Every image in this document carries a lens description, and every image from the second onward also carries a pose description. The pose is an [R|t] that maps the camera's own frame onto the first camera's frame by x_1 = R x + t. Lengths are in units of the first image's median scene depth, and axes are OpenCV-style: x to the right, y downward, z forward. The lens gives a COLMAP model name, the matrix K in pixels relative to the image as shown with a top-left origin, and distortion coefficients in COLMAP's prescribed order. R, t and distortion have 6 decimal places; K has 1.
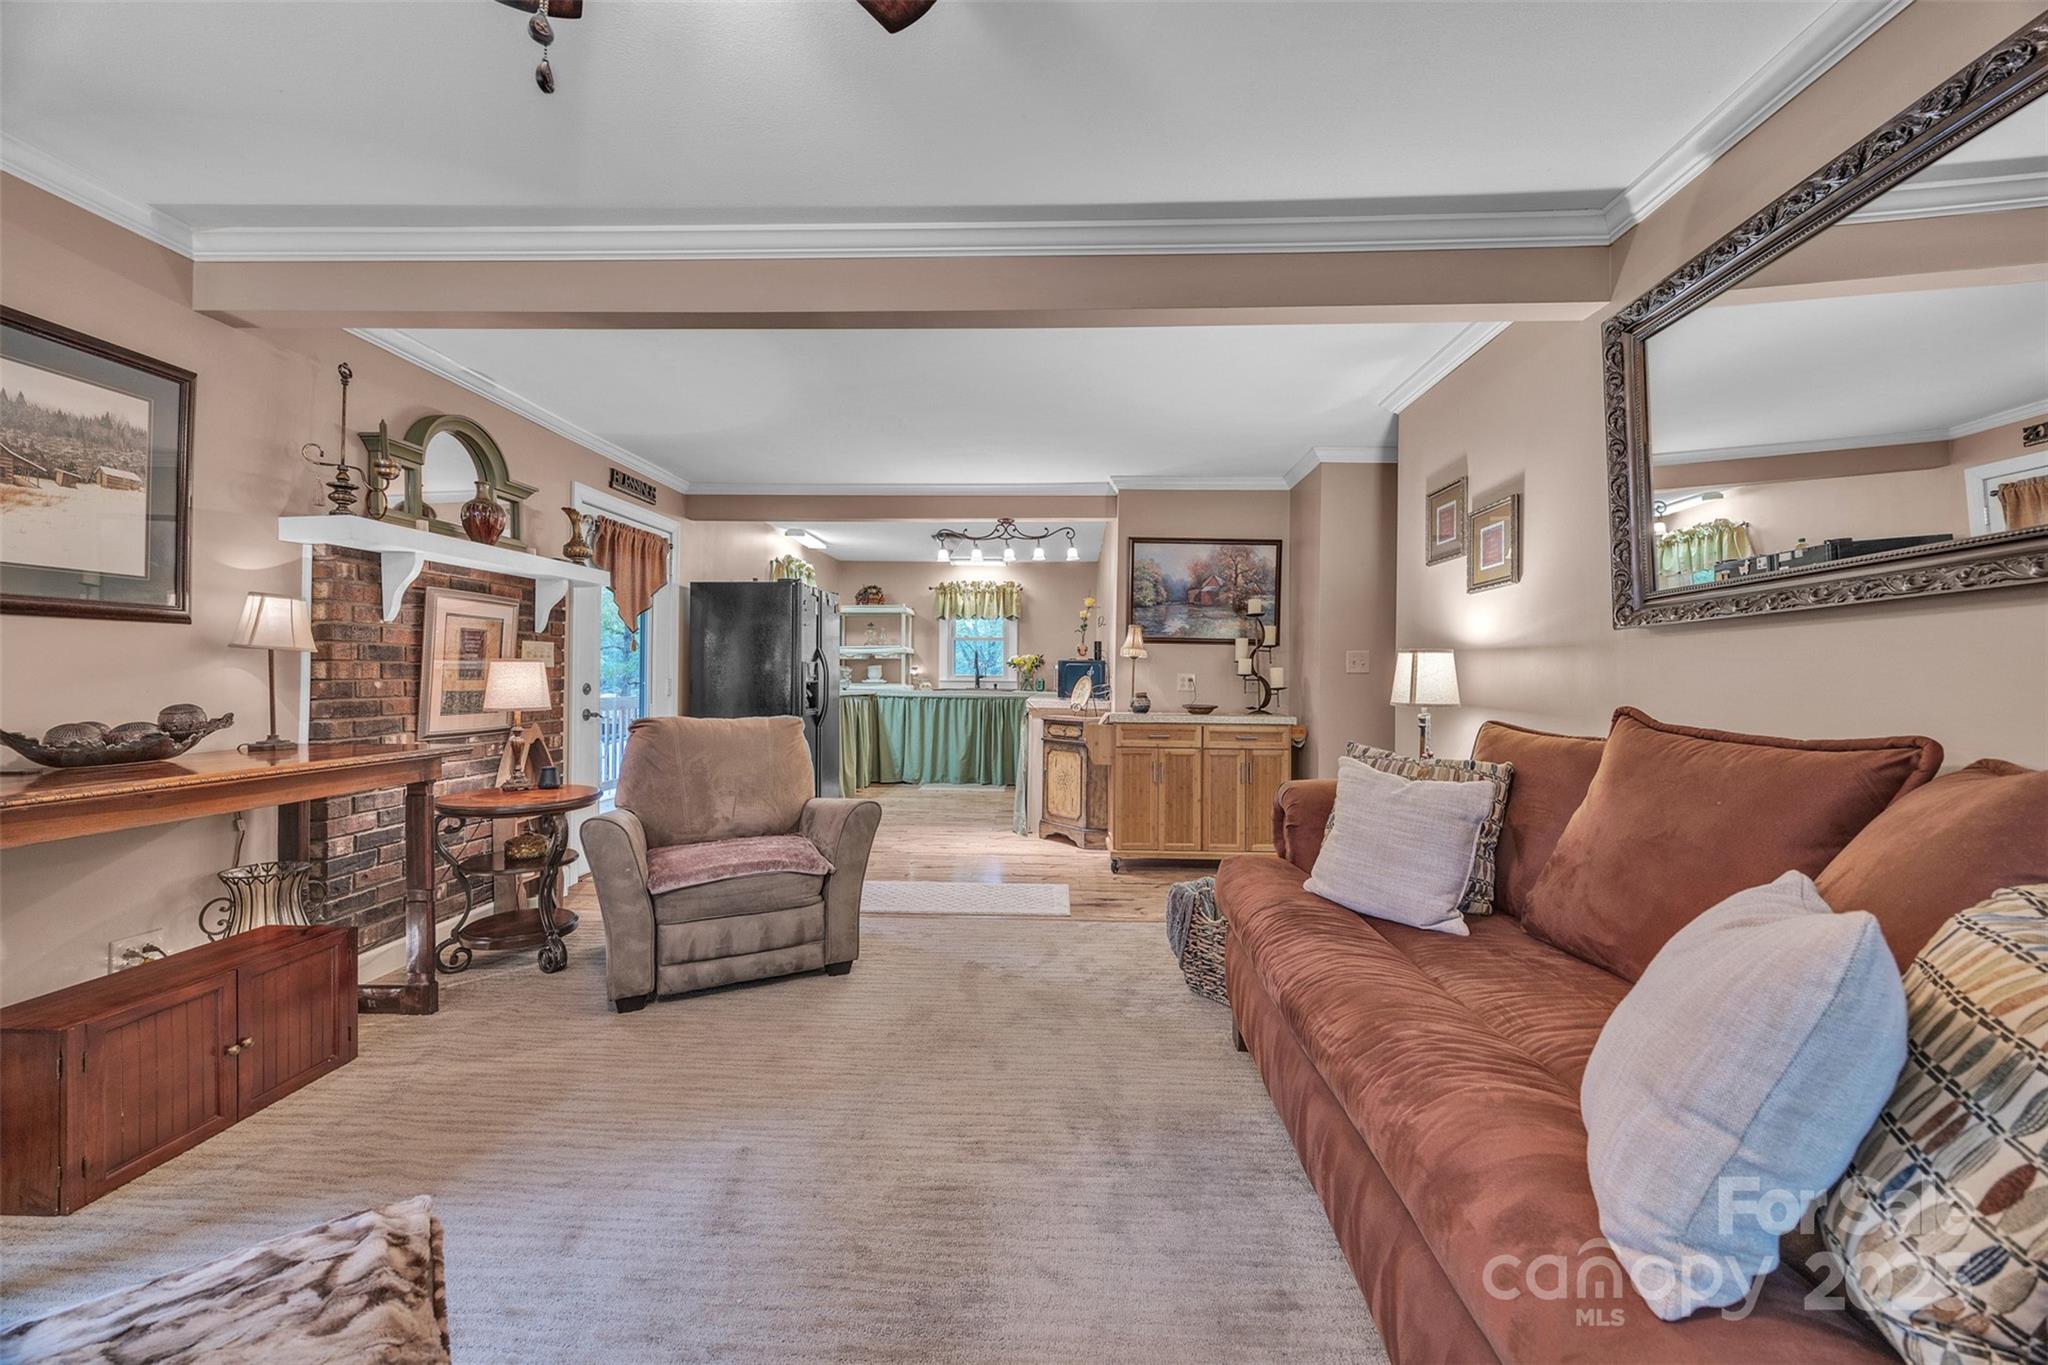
lens RADIAL K [[785.9, 0, 1017.7], [0, 785.9, 687.7], [0, 0, 1]] dist [-0.003983, 0.000519]
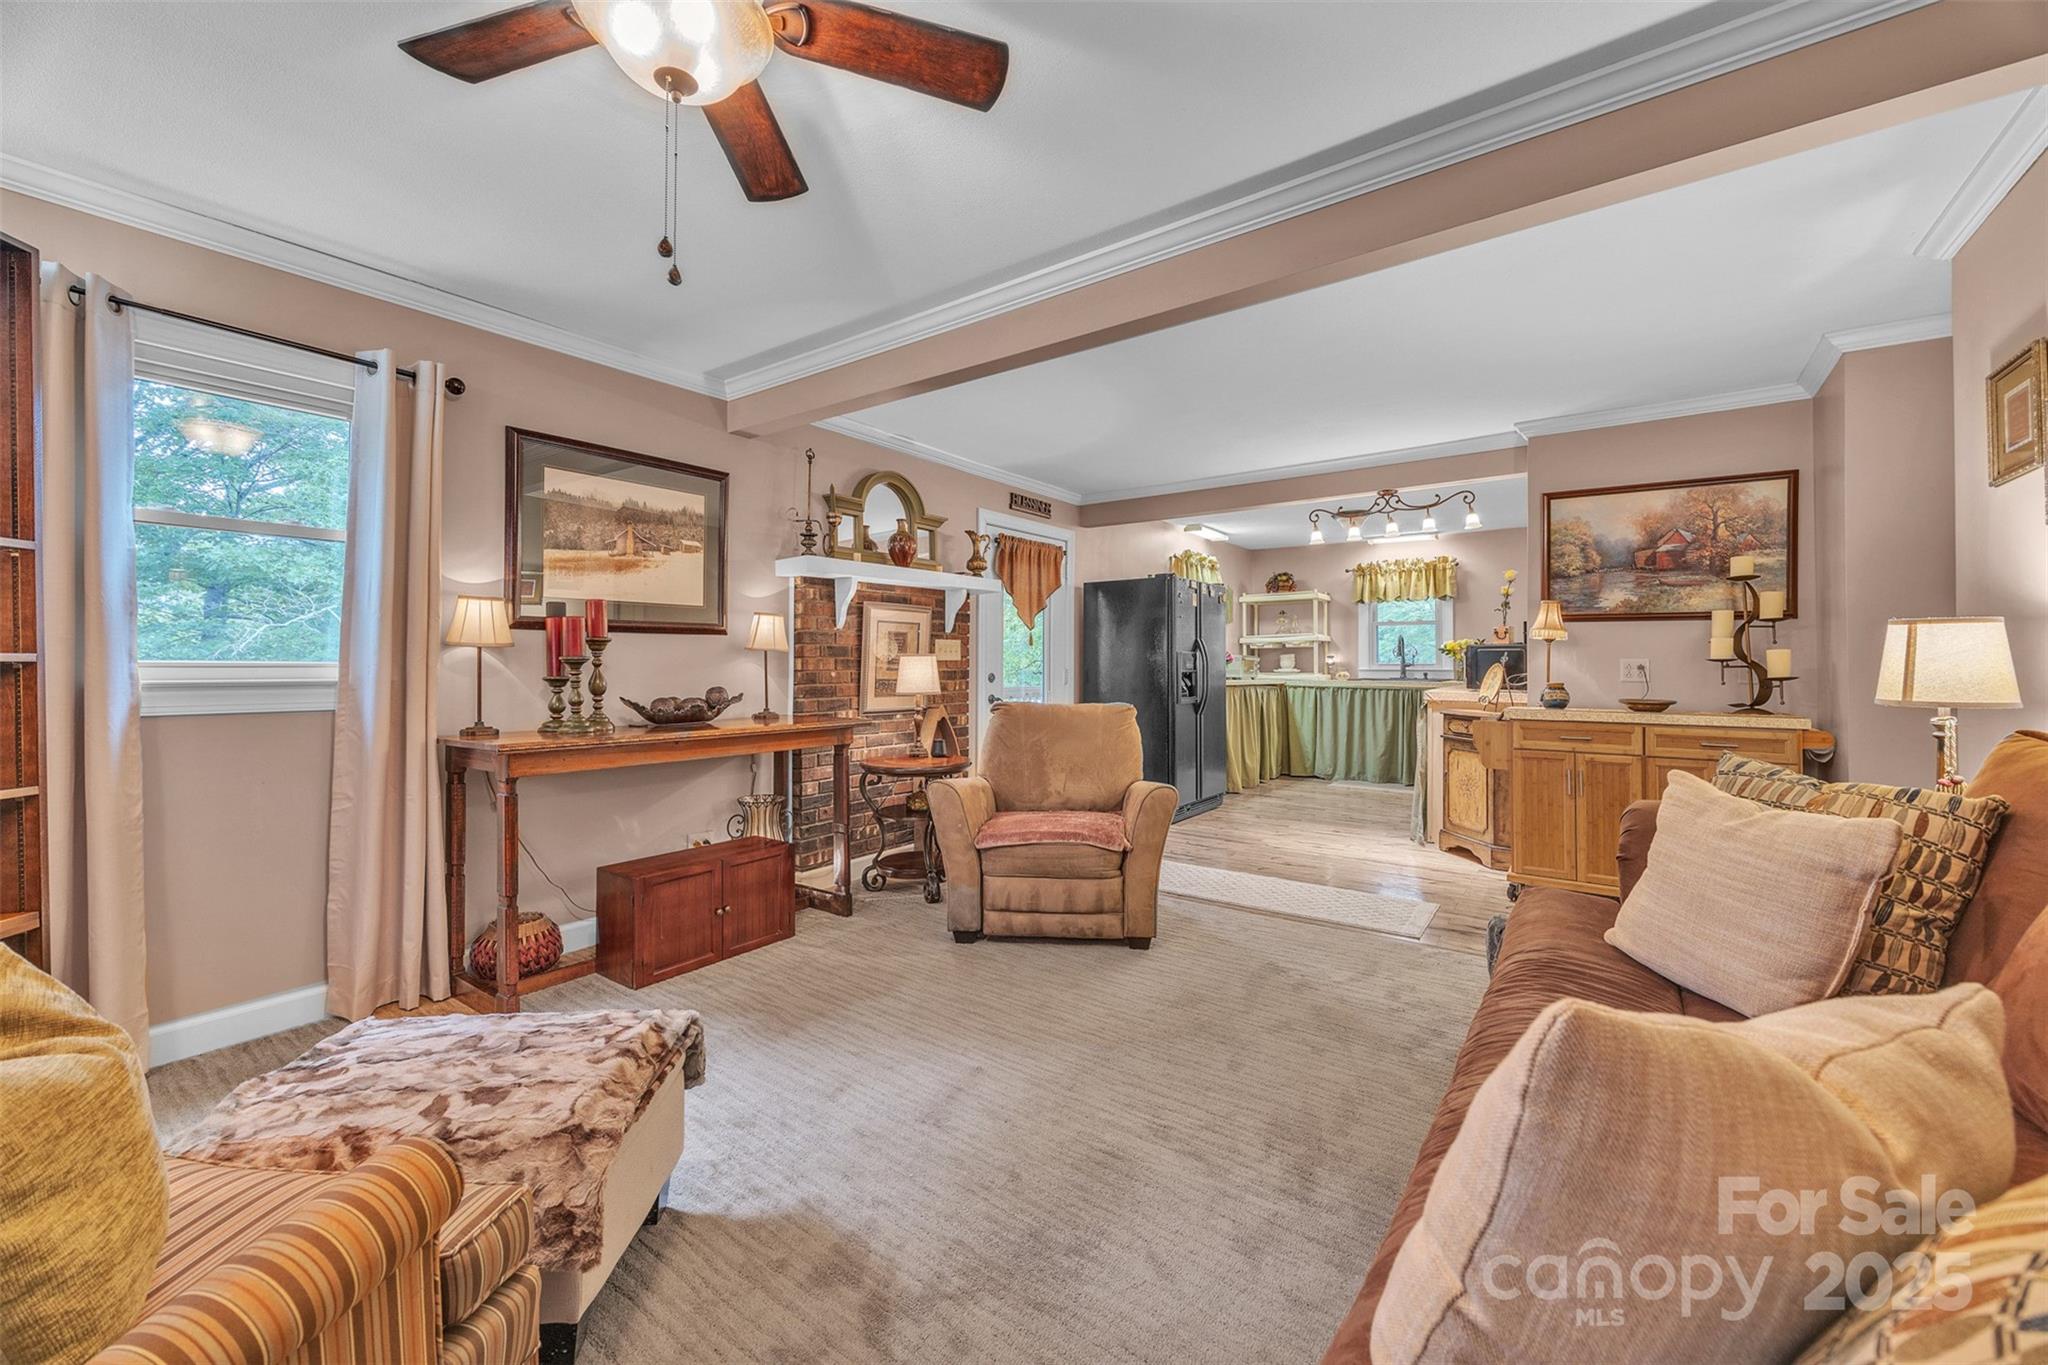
lens RADIAL K [[785.9, 0, 1022.1], [0, 785.9, 667.1], [0, 0, 1]] dist [-0.003983, 0.000519]
pose [[0.828148, -0.006014, -0.560478, 0.244572], [-0.001475, 0.999916, -0.012909, 0.001187], [0.560508, 0.011517, 0.828069, 0.036001]]
